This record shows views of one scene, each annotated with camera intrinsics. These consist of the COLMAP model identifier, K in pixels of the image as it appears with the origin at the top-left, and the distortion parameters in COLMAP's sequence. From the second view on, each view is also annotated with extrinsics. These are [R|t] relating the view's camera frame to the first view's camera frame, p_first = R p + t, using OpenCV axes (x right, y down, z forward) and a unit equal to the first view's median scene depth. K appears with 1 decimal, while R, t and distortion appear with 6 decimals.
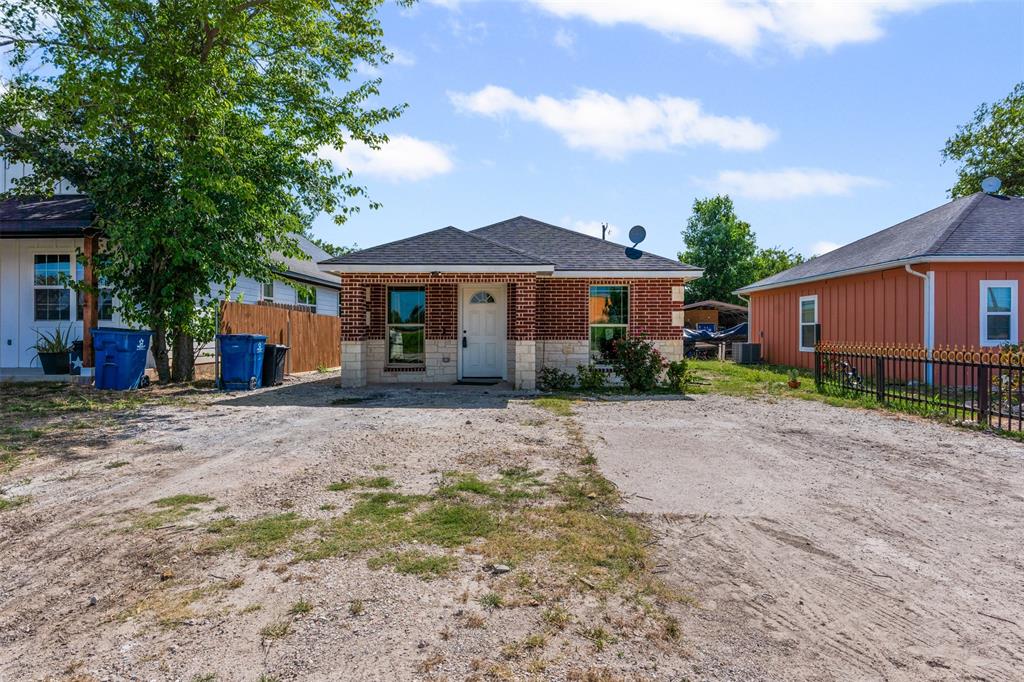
lens RADIAL K [[559.9, 0, 508.2], [0, 559.9, 337.8], [0, 0, 1]] dist [-0.004222, 0.000285]
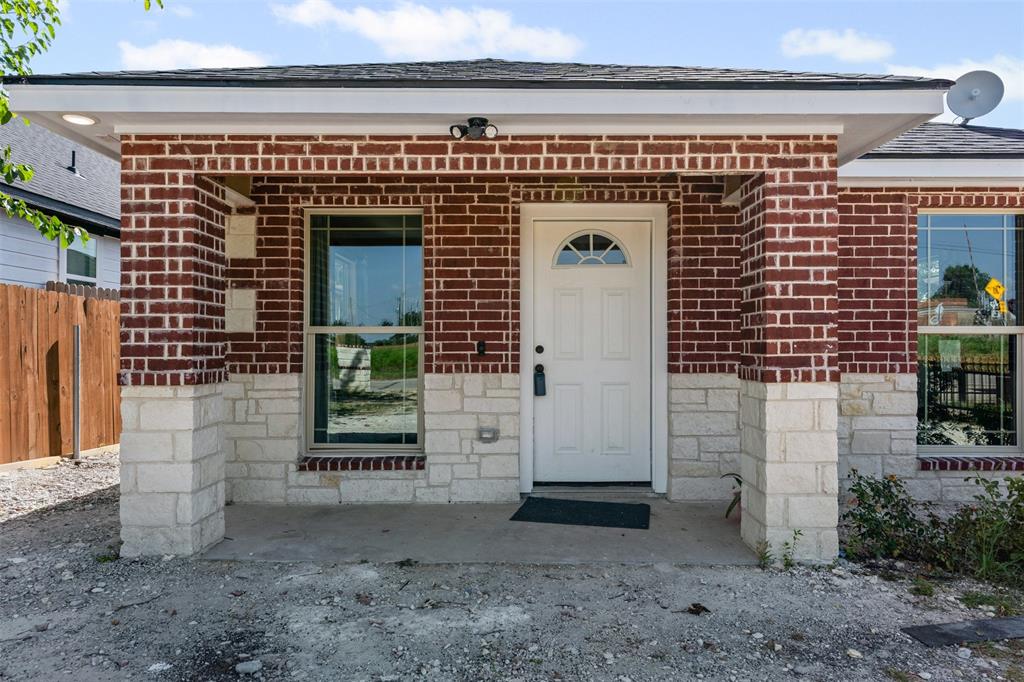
lens RADIAL K [[628.7, 0, 513.0], [0, 628.7, 340.6], [0, 0, 1]] dist [-0.000878, 0.001707]
pose [[0.999595, -0.001836, 0.028386, -0.113674], [0.002359, 0.999828, -0.018377, -0.009943], [-0.028347, 0.018436, 0.999428, 0.671027]]
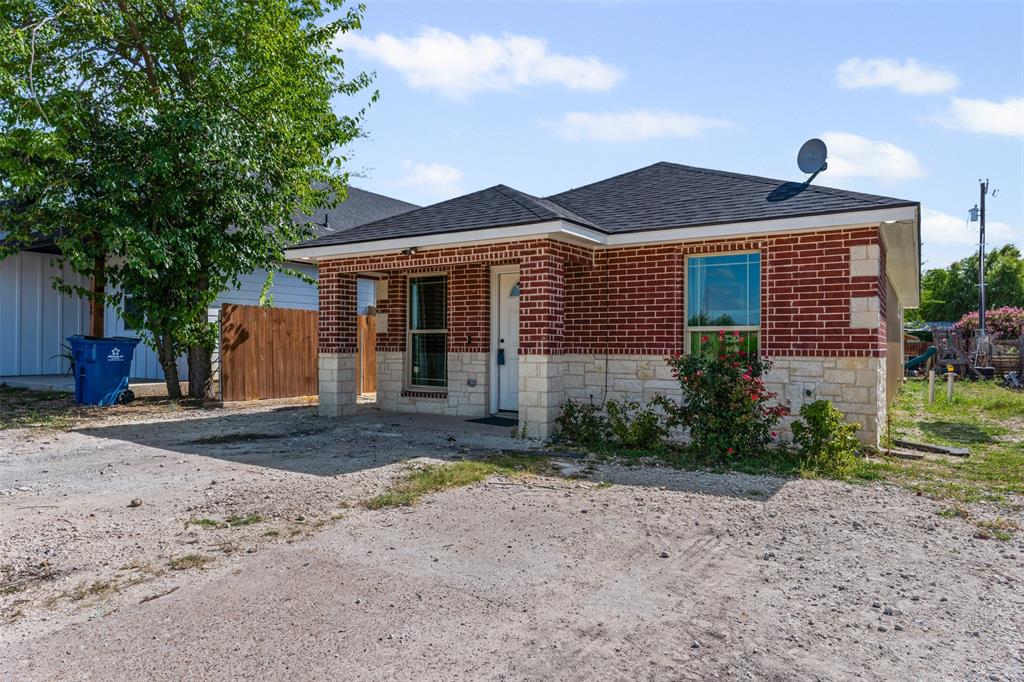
lens RADIAL K [[628.7, 0, 516.9], [0, 628.7, 340.3], [0, 0, 1]] dist [-0.000878, 0.001707]
pose [[0.860993, -0.001366, -0.508615, 0.338275], [-0.008480, 0.999819, -0.017040, 0.001181], [0.508546, 0.018985, 0.860825, 0.407695]]
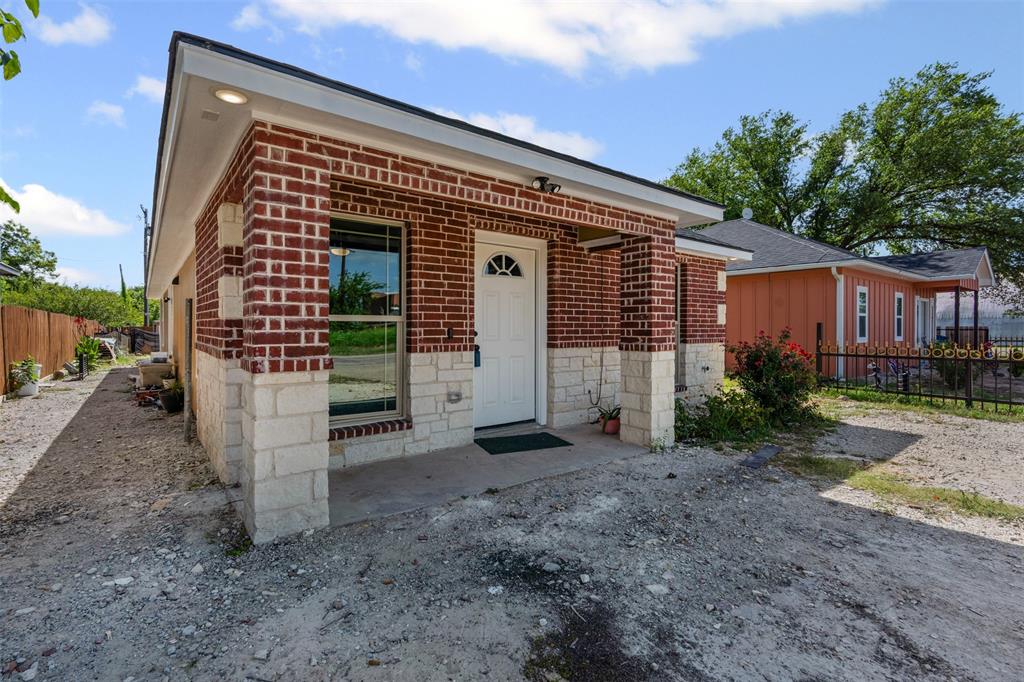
lens RADIAL K [[473.3, 0, 509.2], [0, 473.3, 330.1], [0, 0, 1]] dist [-0.010784, 0.004017]
pose [[0.774771, -0.003078, 0.632235, -0.337179], [0.007000, 0.999969, -0.003710, -0.013223], [-0.632203, 0.007300, 0.774768, 0.725903]]
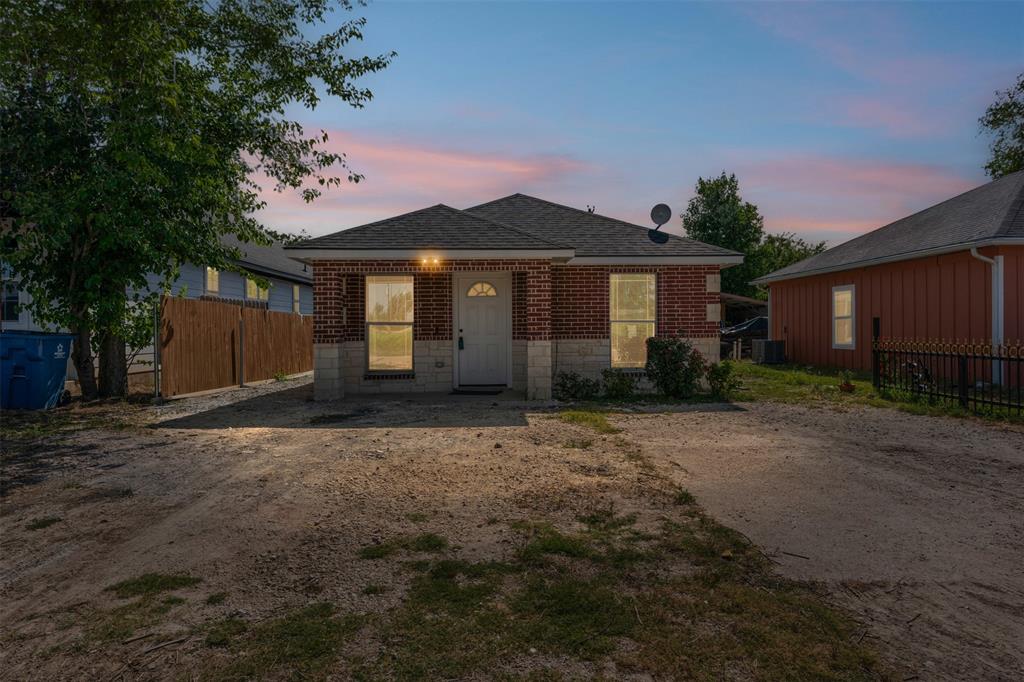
lens RADIAL K [[628.7, 0, 512.0], [0, 628.7, 336.4], [0, 0, 1]] dist [-0.000878, 0.001707]
pose [[0.998359, -0.010740, 0.056256, -0.059633], [0.010711, 0.999942, 0.000814, -0.002210], [-0.056261, -0.000210, 0.998416, 0.067397]]
